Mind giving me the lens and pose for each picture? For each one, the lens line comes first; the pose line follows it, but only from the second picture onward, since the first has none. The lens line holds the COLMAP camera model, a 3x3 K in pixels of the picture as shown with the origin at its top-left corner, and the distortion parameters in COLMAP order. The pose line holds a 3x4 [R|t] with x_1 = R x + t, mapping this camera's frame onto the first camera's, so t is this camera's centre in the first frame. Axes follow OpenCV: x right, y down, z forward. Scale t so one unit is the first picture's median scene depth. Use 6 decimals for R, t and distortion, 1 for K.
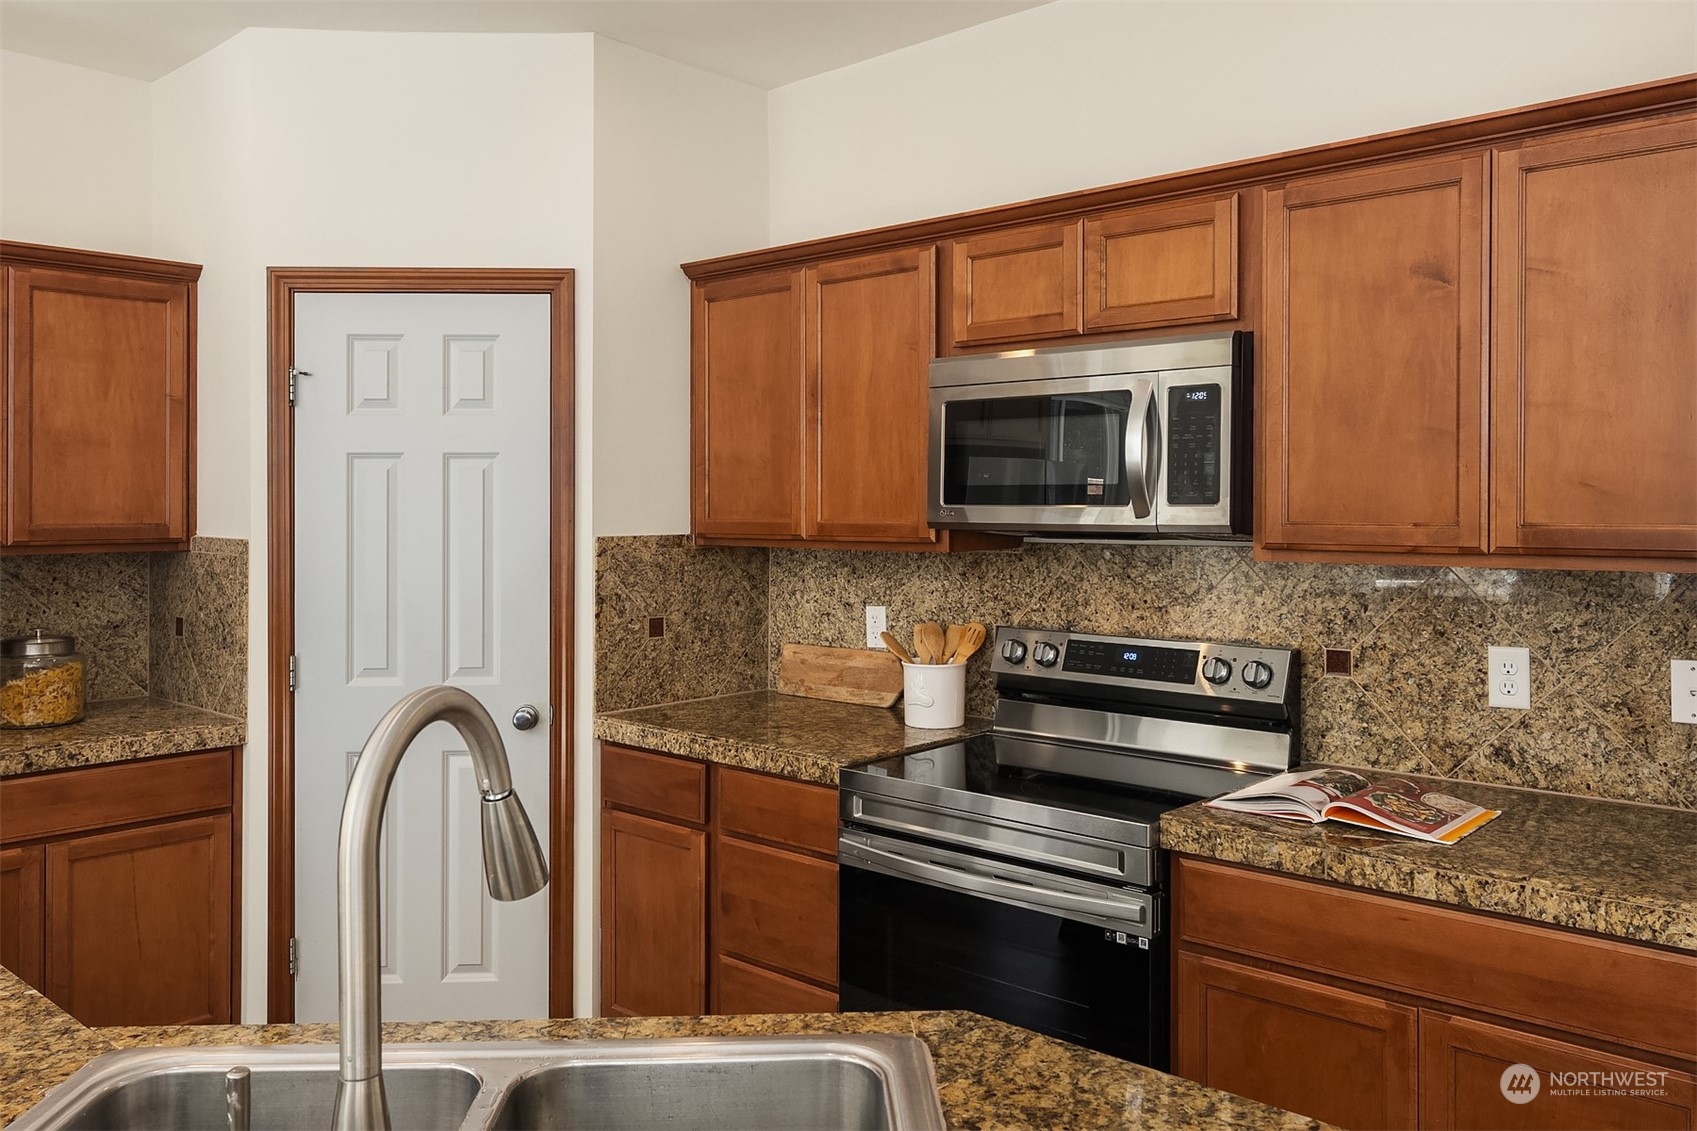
lens RADIAL K [[1330.4, 0, 844.3], [0, 1330.4, 523.8], [0, 0, 1]] dist [-0.000211, 0.002804]
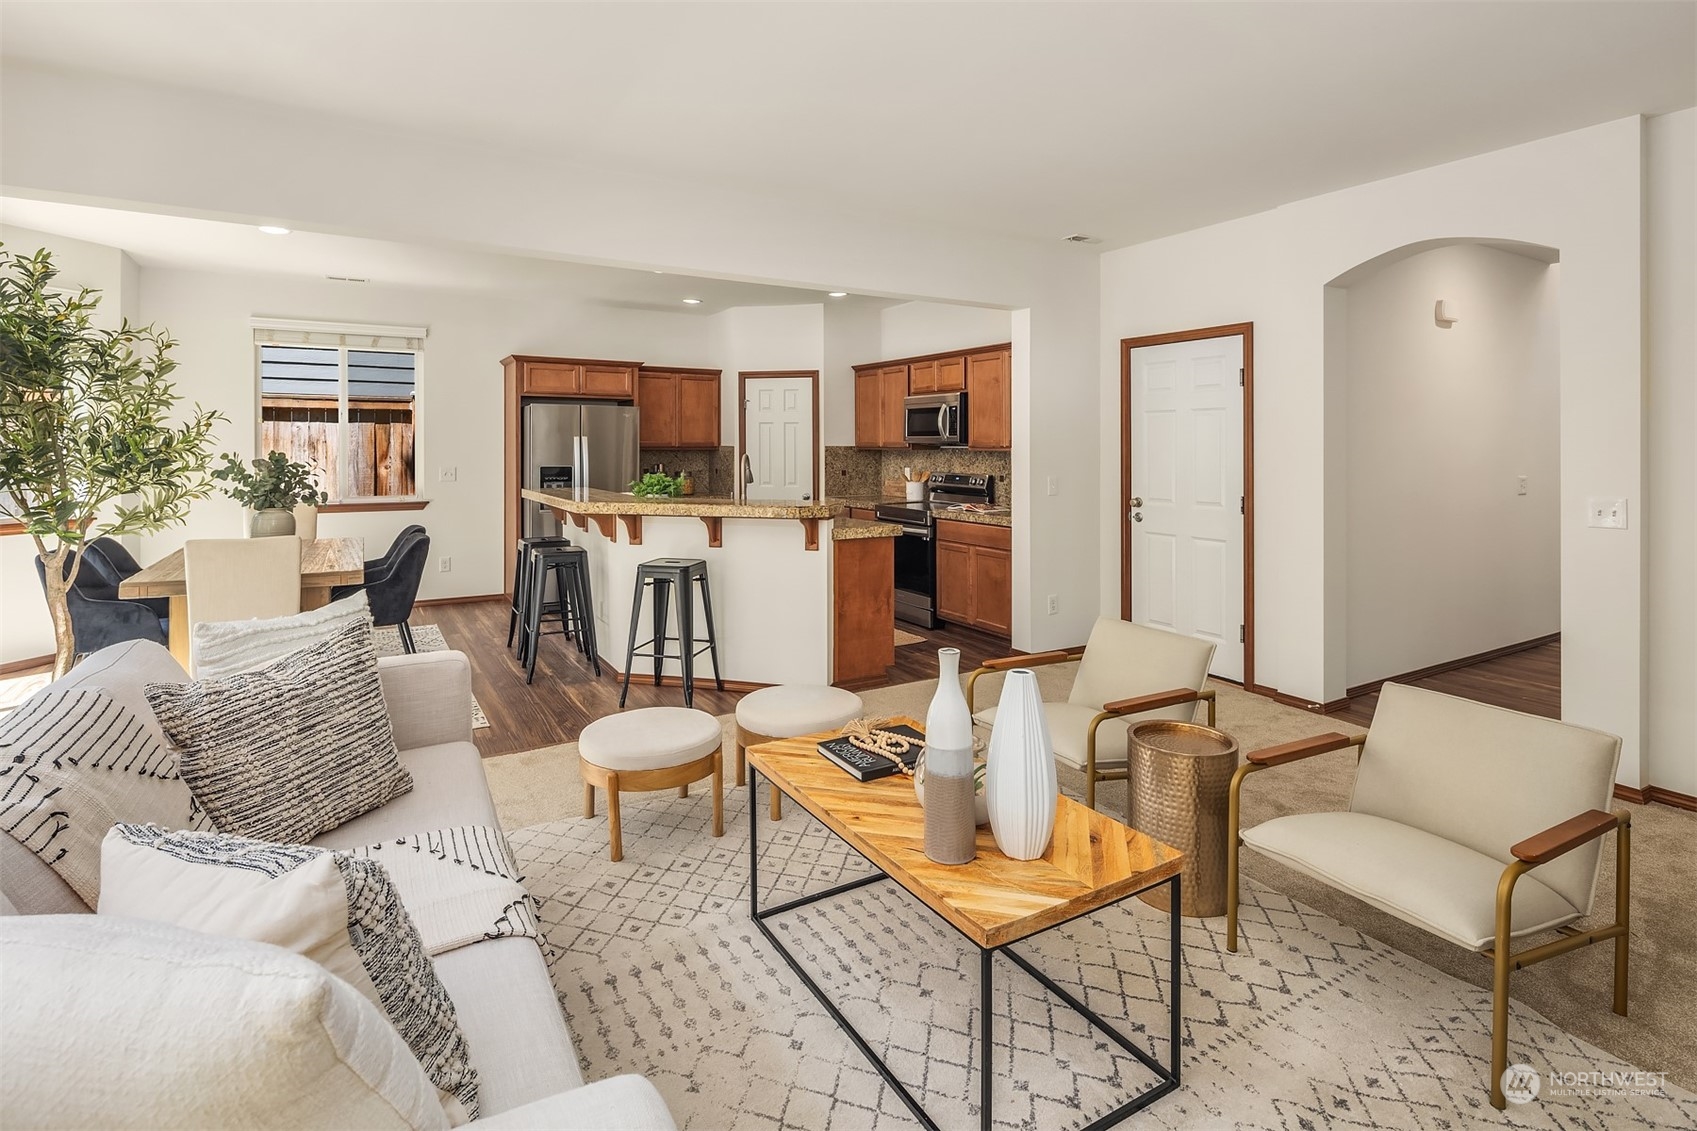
lens RADIAL K [[821.6, 0, 848.8], [0, 821.6, 439.2], [0, 0, 1]] dist [-0.000366, -0.001087]
pose [[0.959023, 0.003435, -0.283307, 0.566468], [-0.009693, 0.999739, -0.020690, 0.042122], [0.283162, 0.022588, 0.958806, -1.233016]]
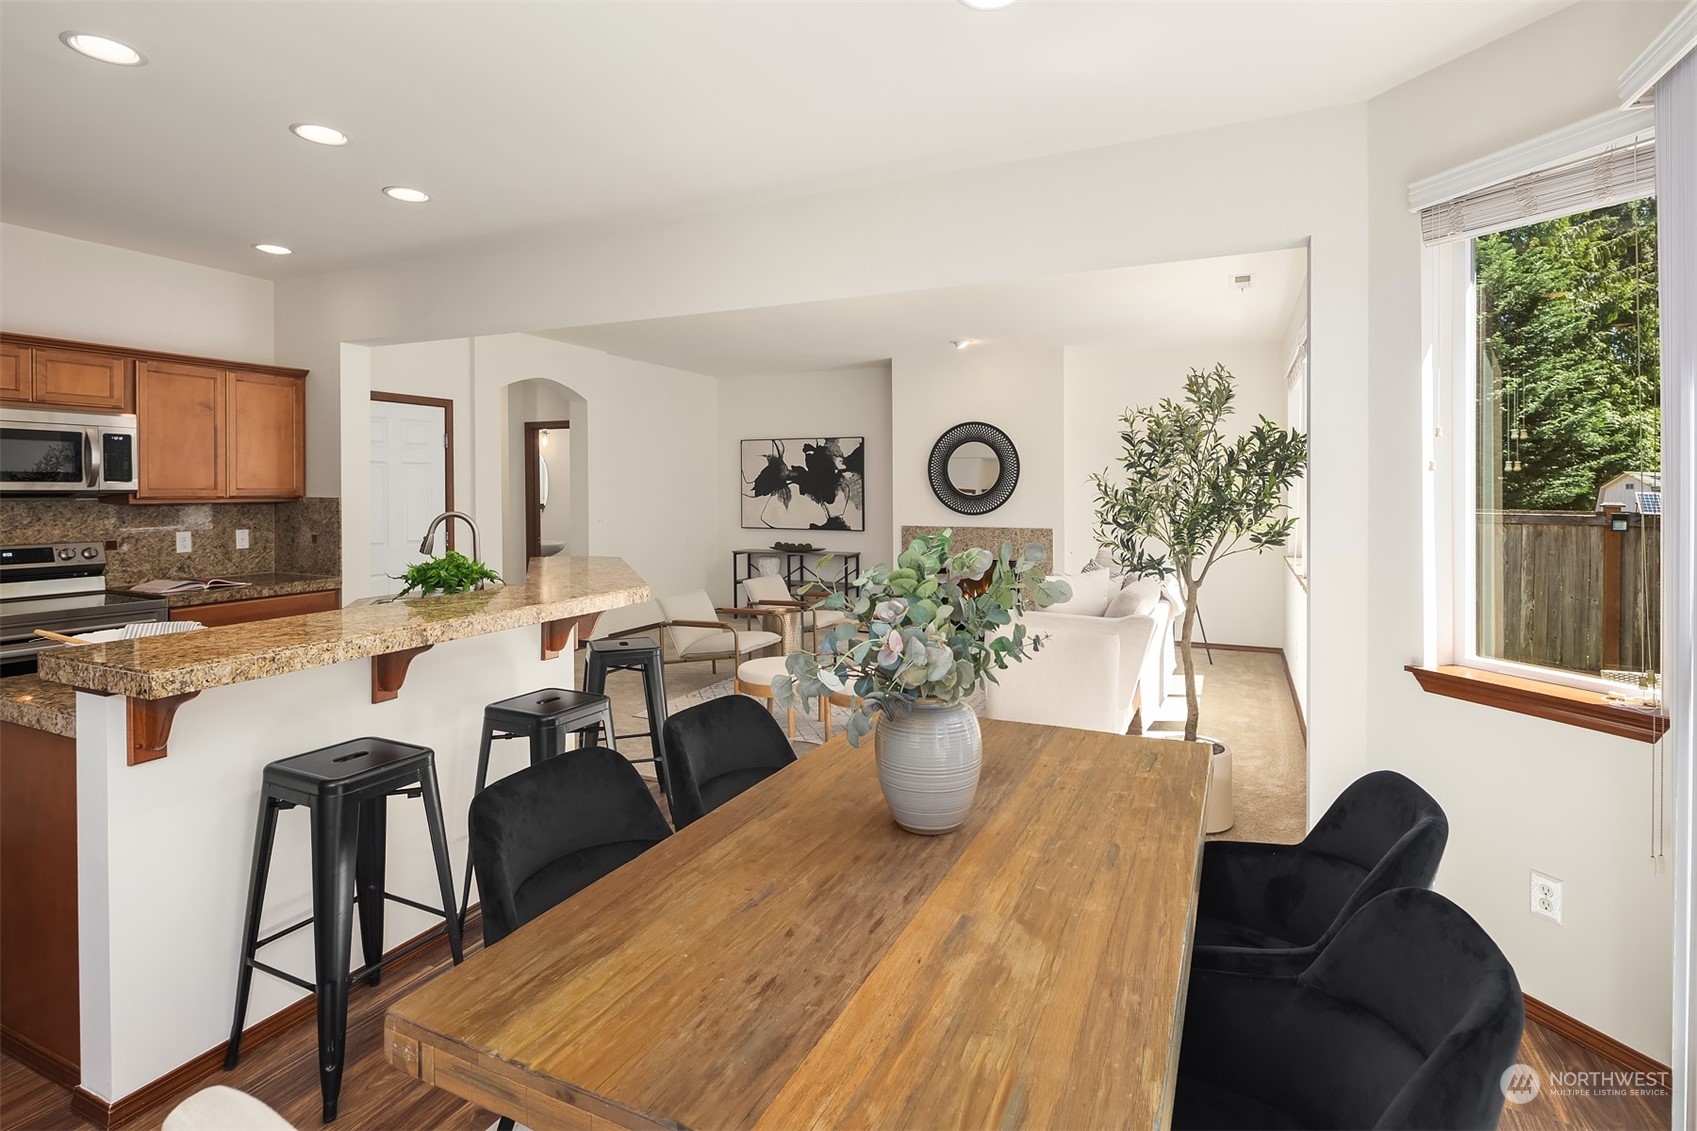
lens RADIAL K [[845.9, 0, 848.7], [0, 845.9, 500.7], [0, 0, 1]] dist [-0.003539, -0.001428]
pose [[-0.304088, -0.013287, 0.952551, -1.435634], [0.012995, 0.999752, 0.018094, 0.008970], [-0.952555, 0.017881, -0.303840, 0.148148]]
